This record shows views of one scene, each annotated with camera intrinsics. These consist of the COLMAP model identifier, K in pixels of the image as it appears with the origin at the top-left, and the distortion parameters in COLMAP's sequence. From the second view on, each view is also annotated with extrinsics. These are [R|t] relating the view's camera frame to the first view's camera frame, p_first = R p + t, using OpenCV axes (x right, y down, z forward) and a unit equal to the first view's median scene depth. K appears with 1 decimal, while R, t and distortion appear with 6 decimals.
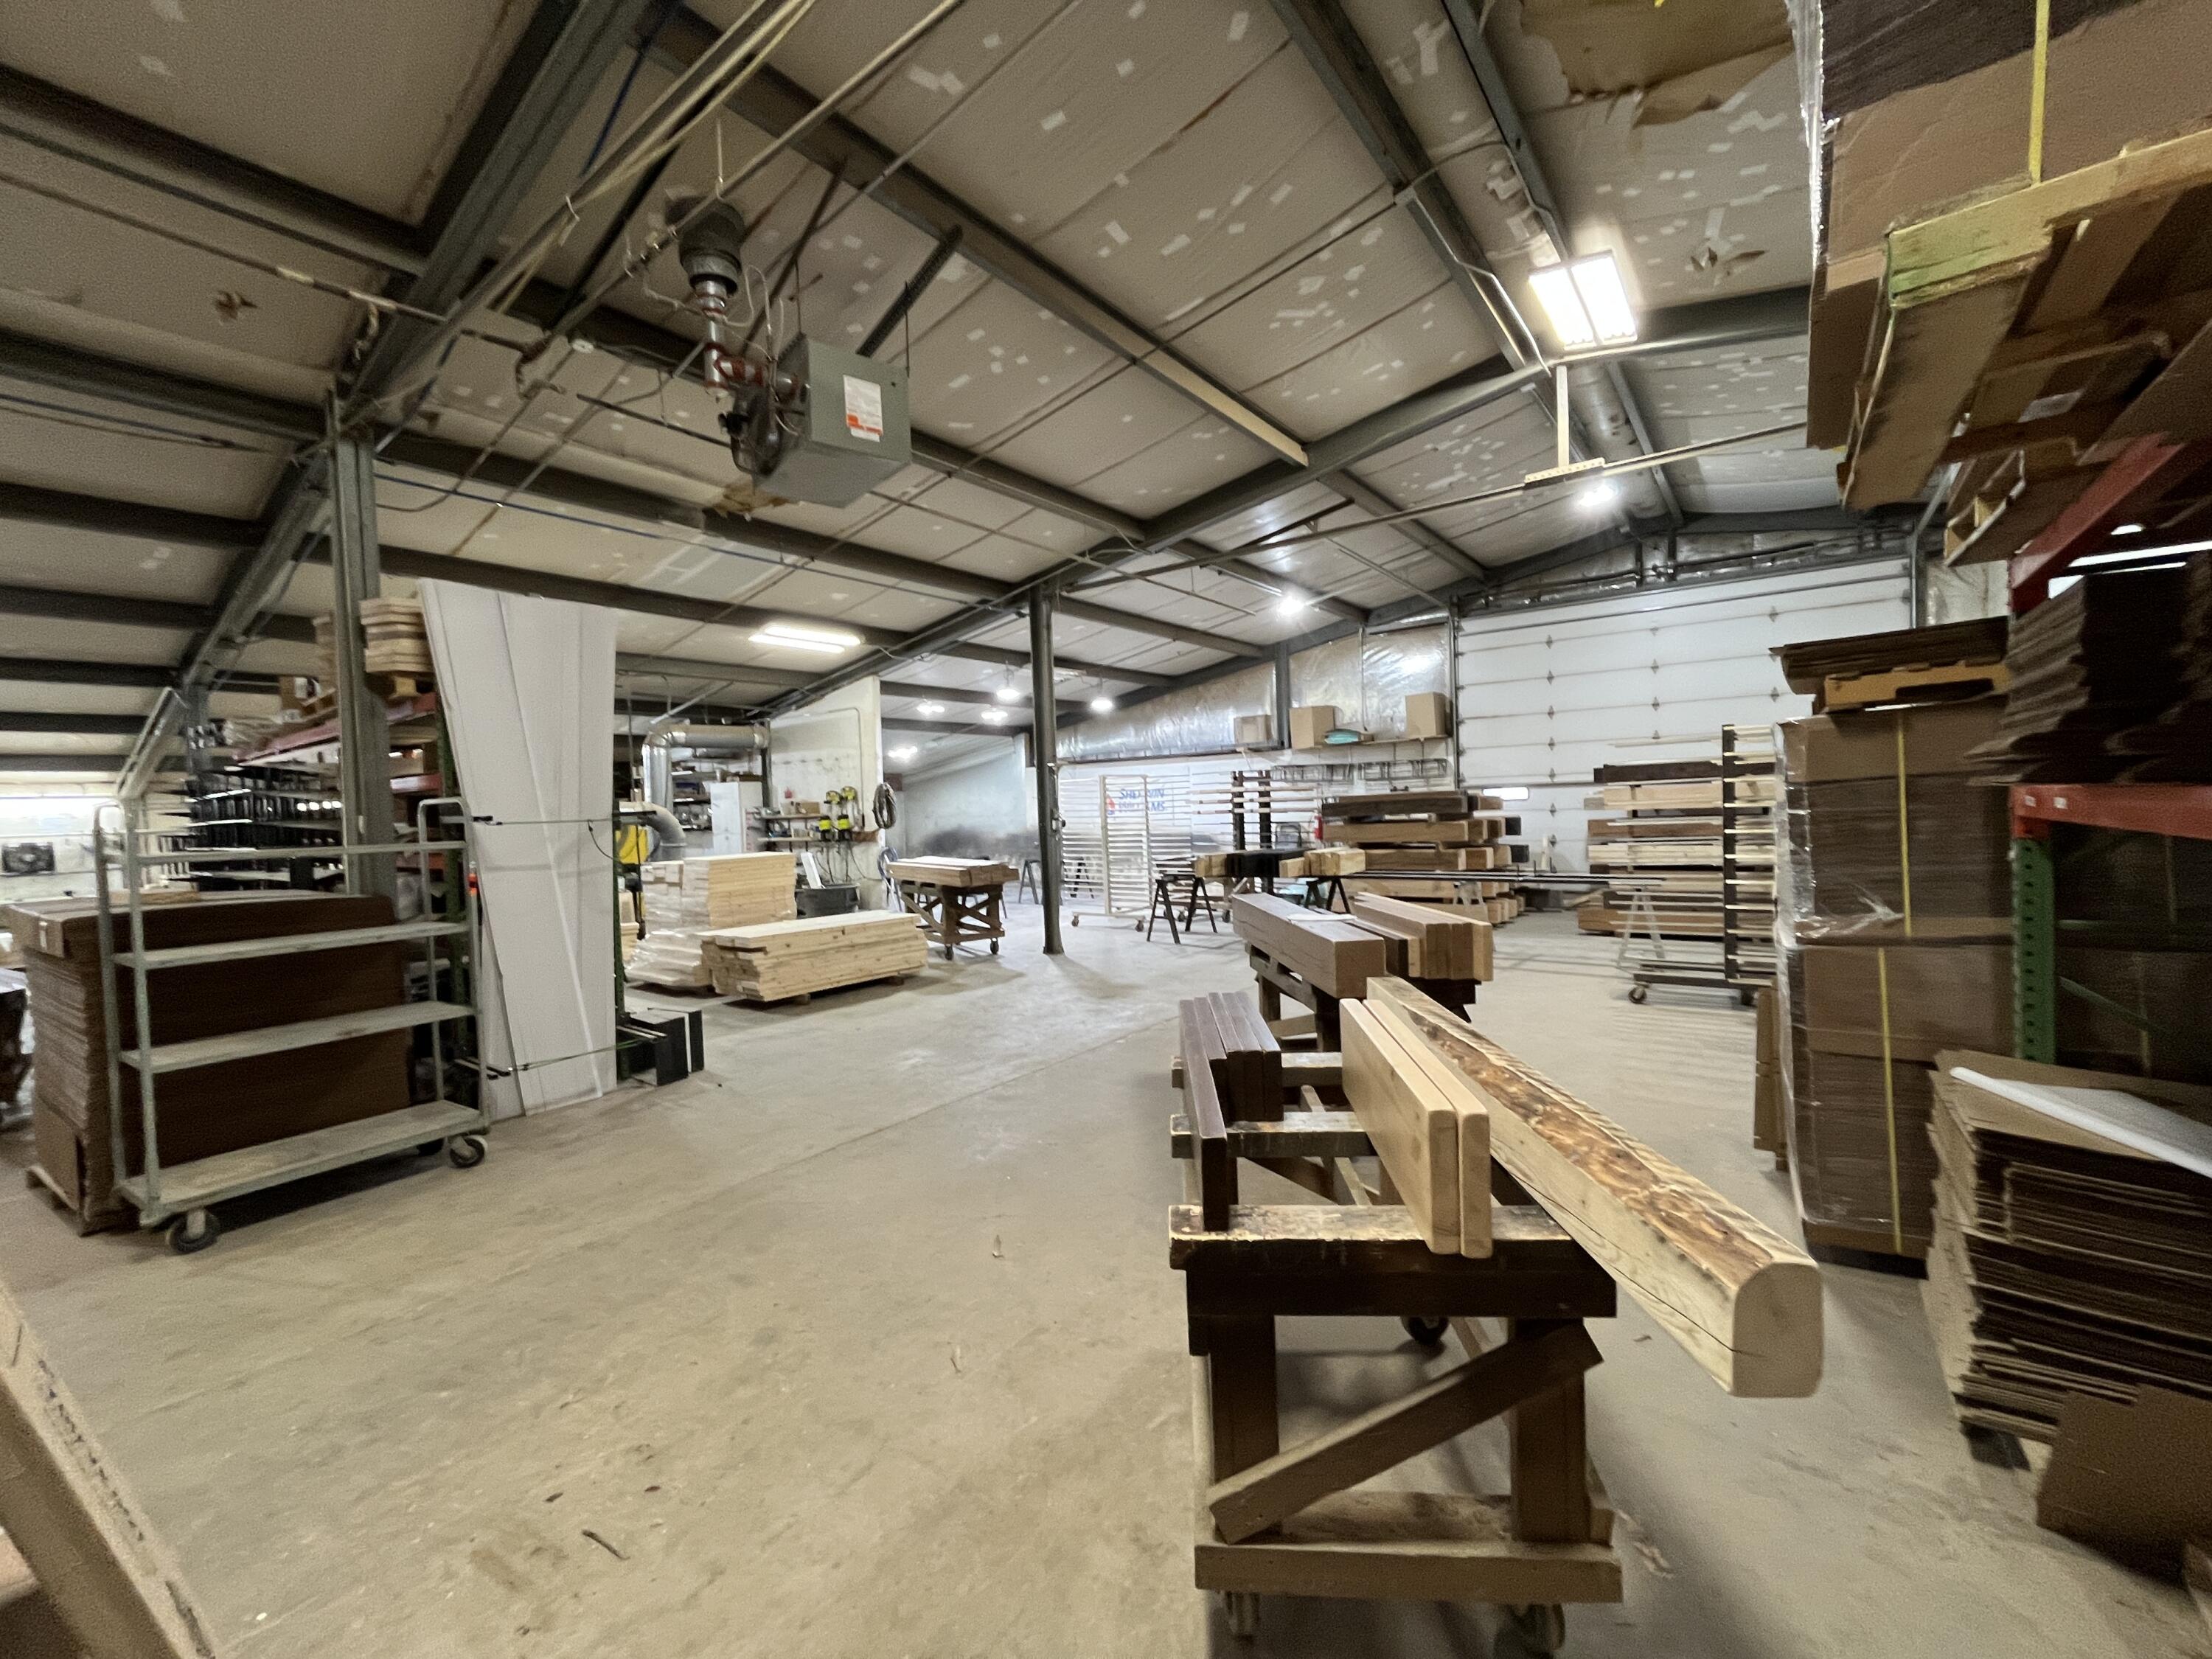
lens RADIAL K [[903.6, 0, 1100.4], [0, 903.6, 833.0], [0, 0, 1]] dist [-0.001978, -0.000278]
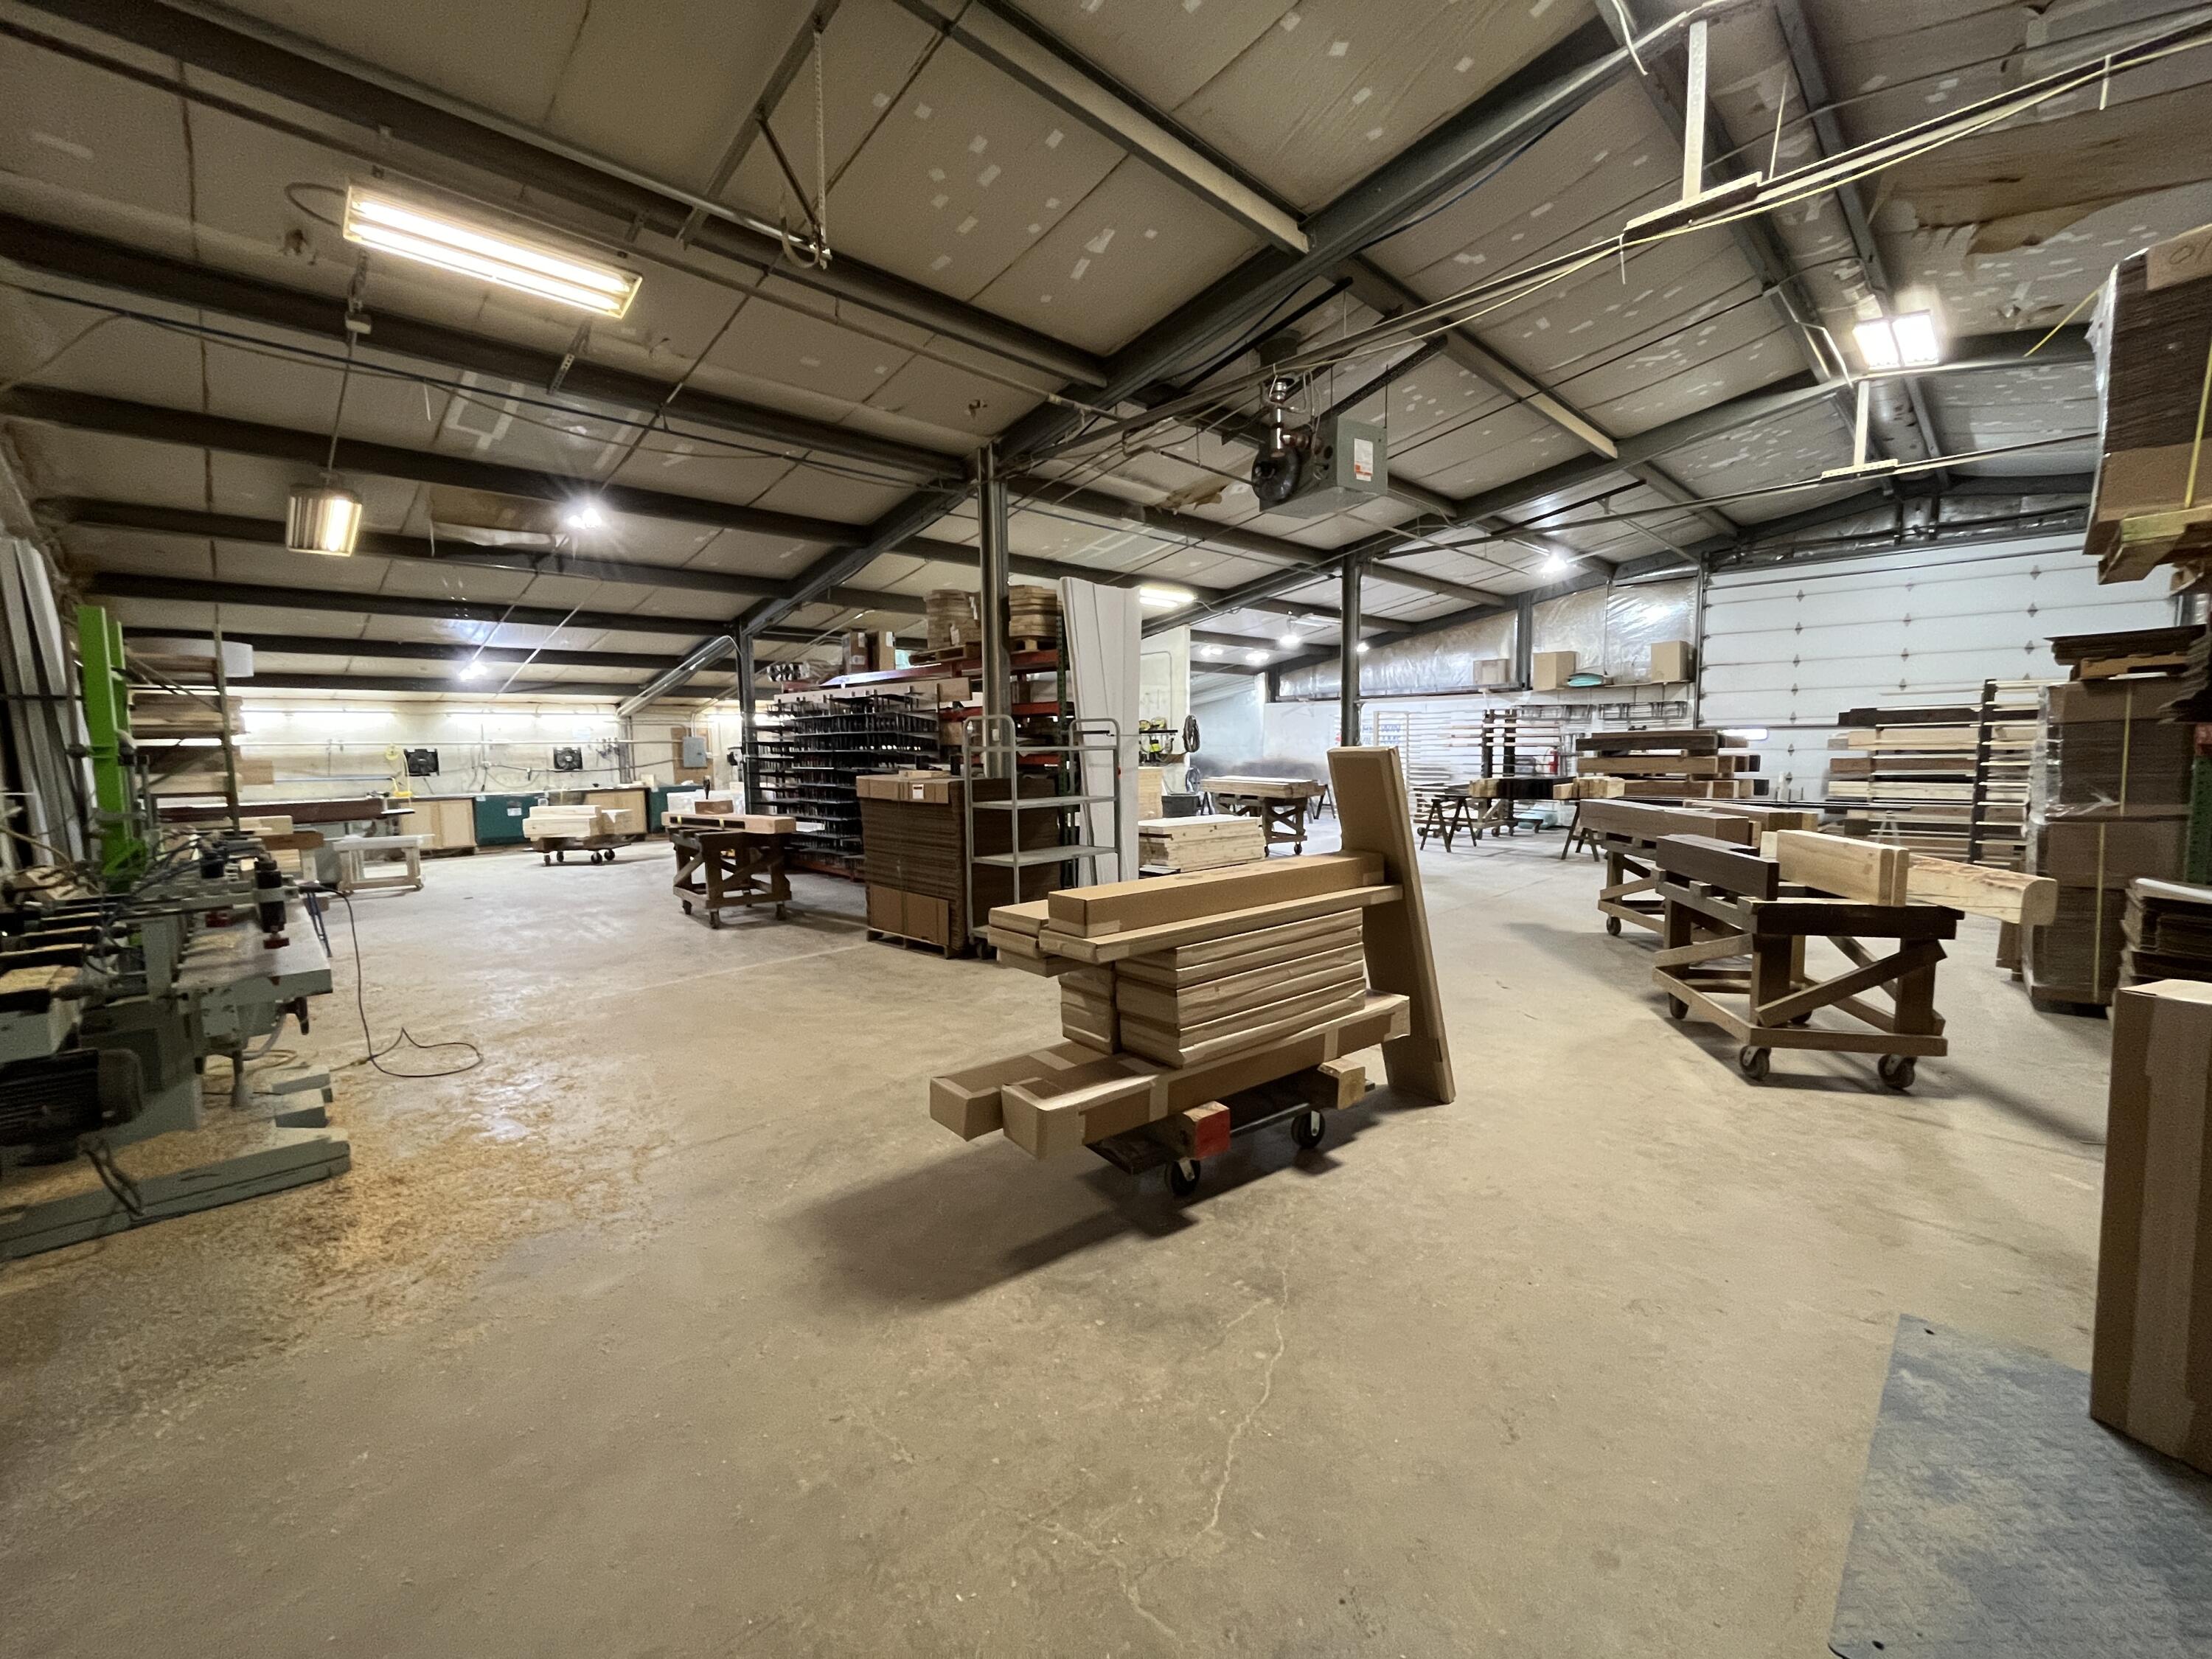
lens RADIAL K [[903.6, 0, 1100.4], [0, 903.6, 833.0], [0, 0, 1]] dist [-0.001978, -0.000278]
pose [[0.989437, 0.036086, -0.140398, -0.212906], [-0.025957, 0.996971, 0.073316, 0.020485], [0.142618, -0.068897, 0.987377, -0.264011]]
